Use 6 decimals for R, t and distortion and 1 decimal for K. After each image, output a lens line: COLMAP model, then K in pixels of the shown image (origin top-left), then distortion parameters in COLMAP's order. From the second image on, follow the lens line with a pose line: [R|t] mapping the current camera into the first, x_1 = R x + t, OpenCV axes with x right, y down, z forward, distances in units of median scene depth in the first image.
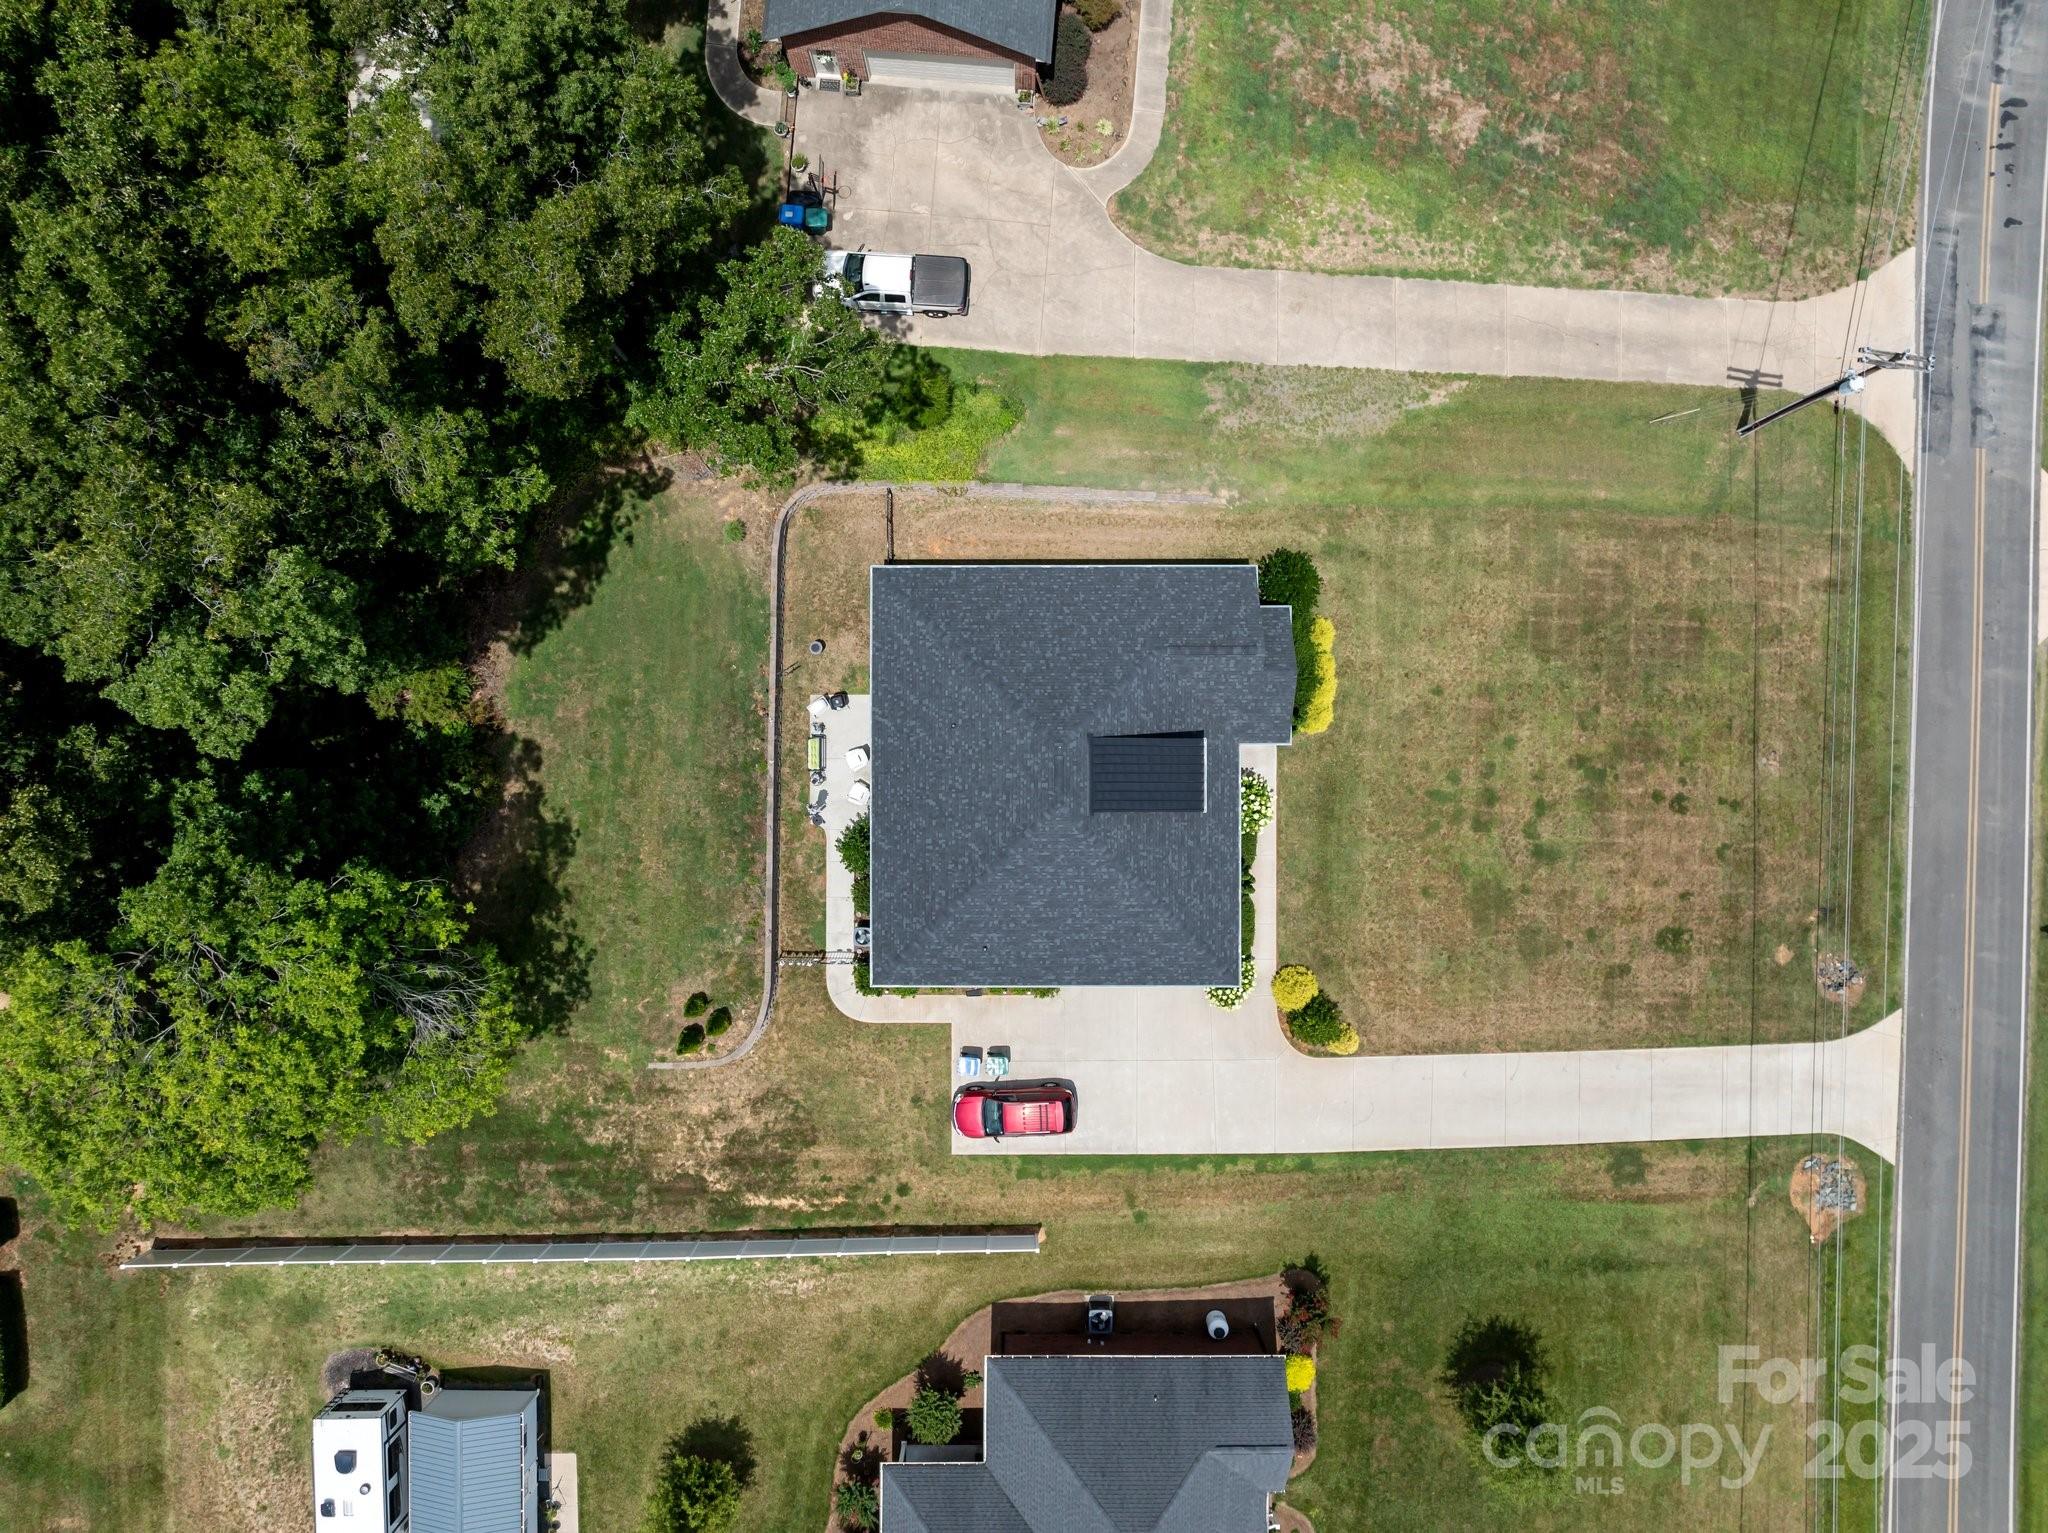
lens RADIAL K [[1440.5, 0, 1029.9], [0, 1440.5, 762.4], [0, 0, 1]] dist [-0.041276, 0.009576]
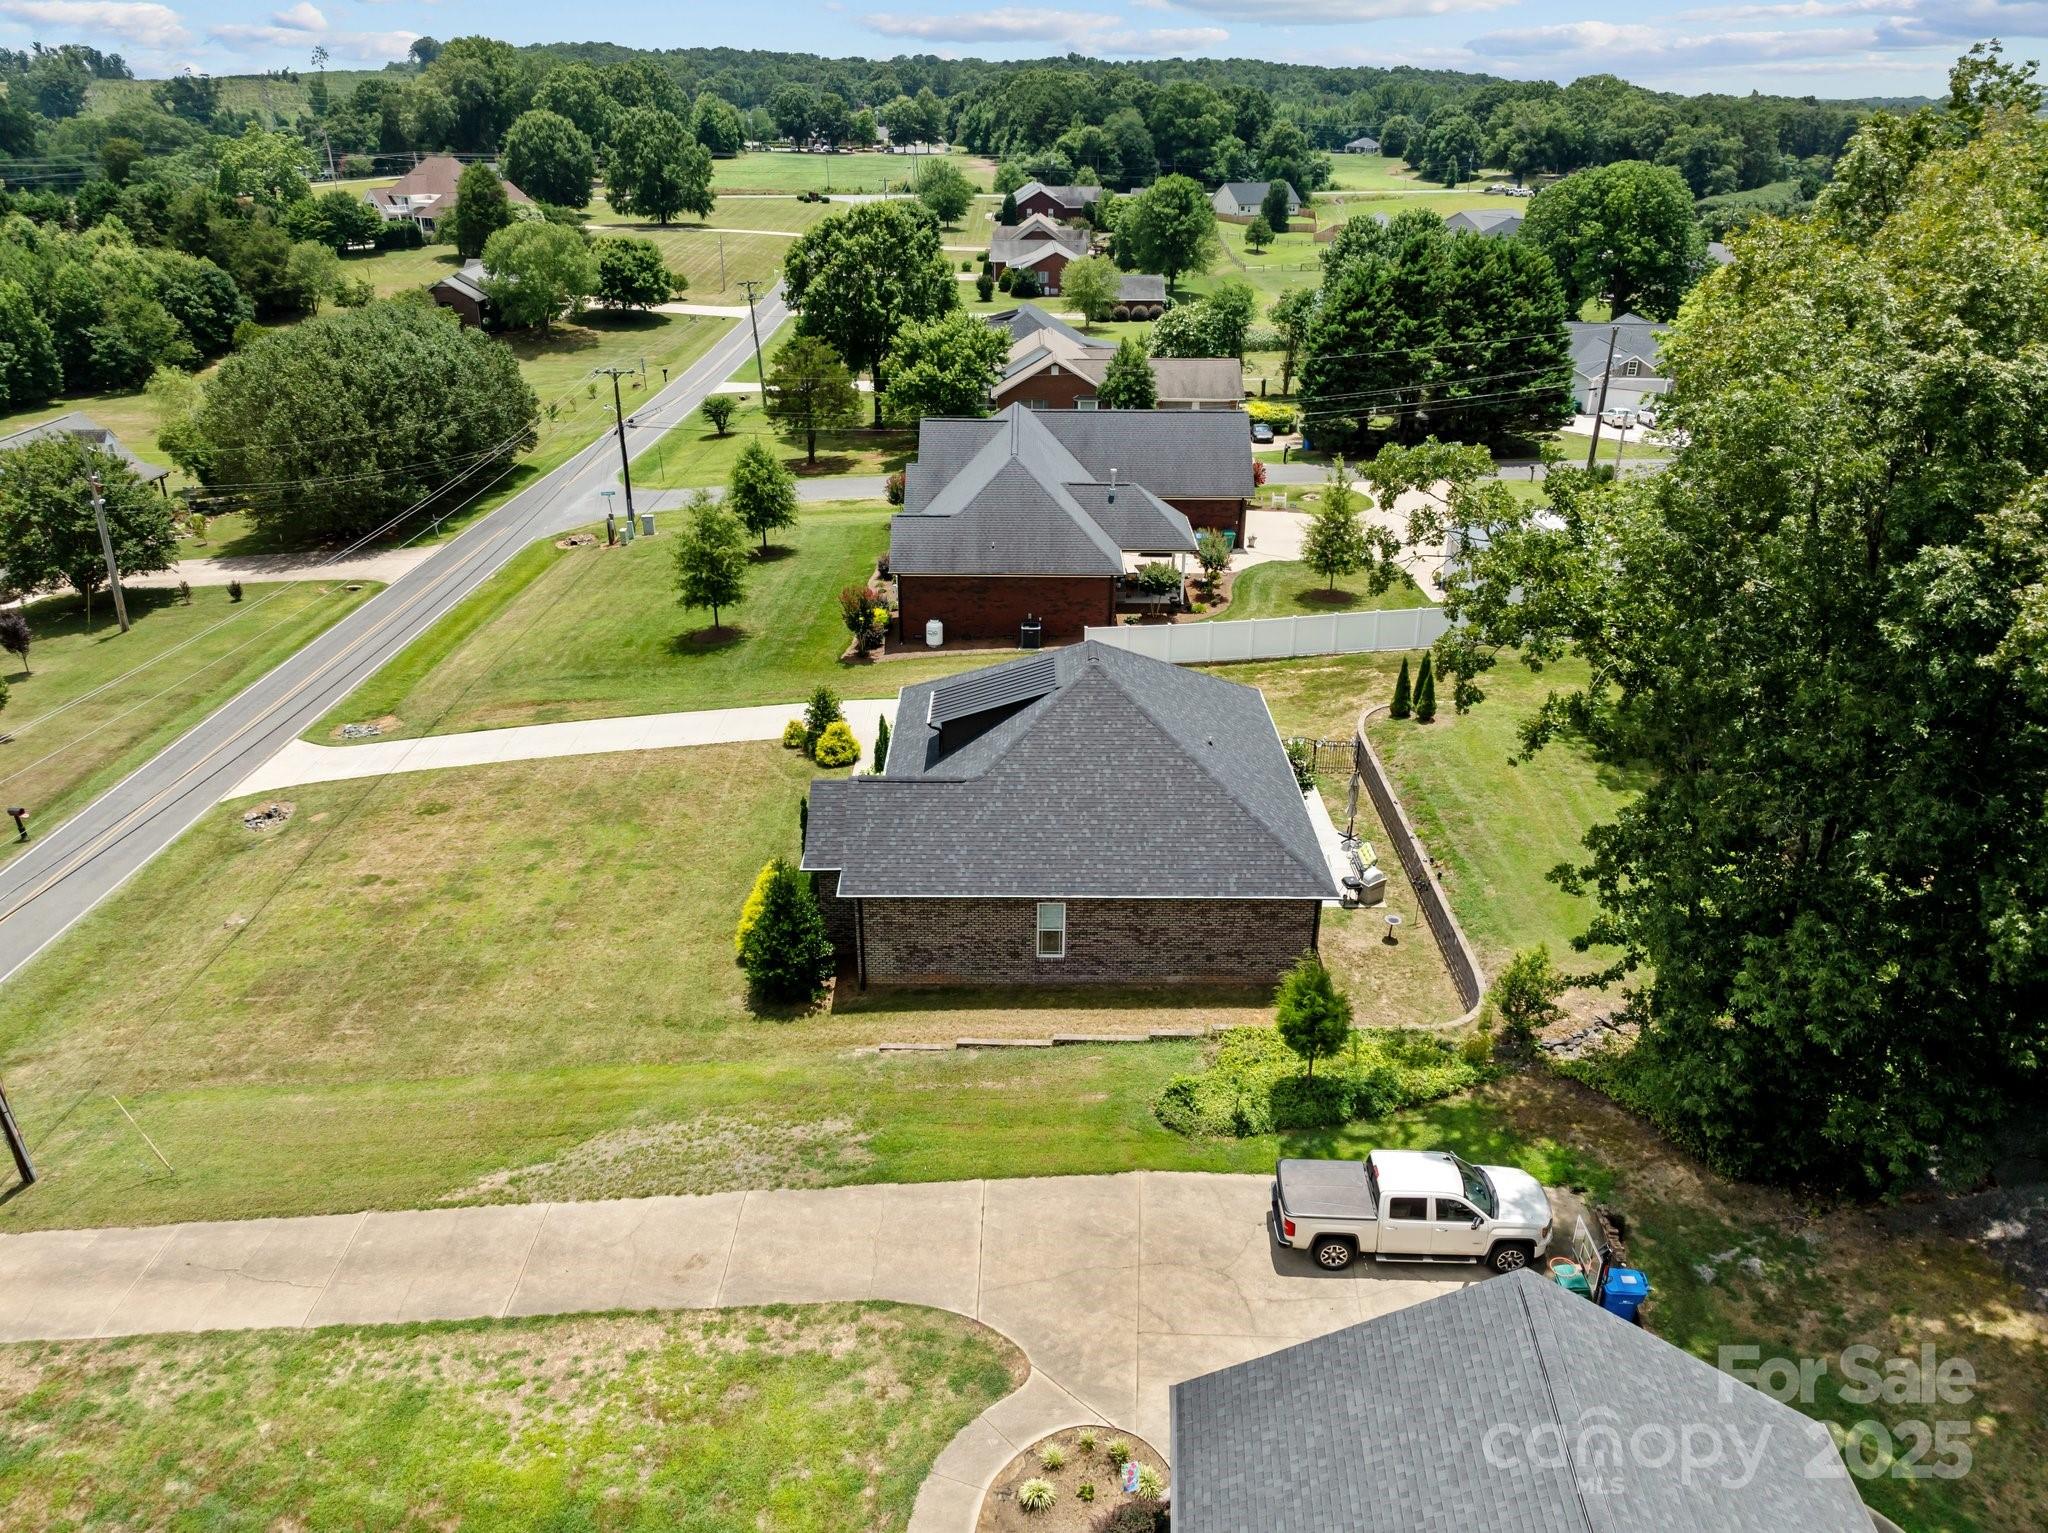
lens RADIAL K [[1440.5, 0, 1015.5], [0, 1440.5, 763.1], [0, 0, 1]] dist [-0.041276, 0.009576]
pose [[-0.999980, -0.006234, -0.000600, 0.060739], [0.002039, -0.414627, 0.909989, -0.764197], [-0.005922, 0.909970, 0.414632, 0.588749]]
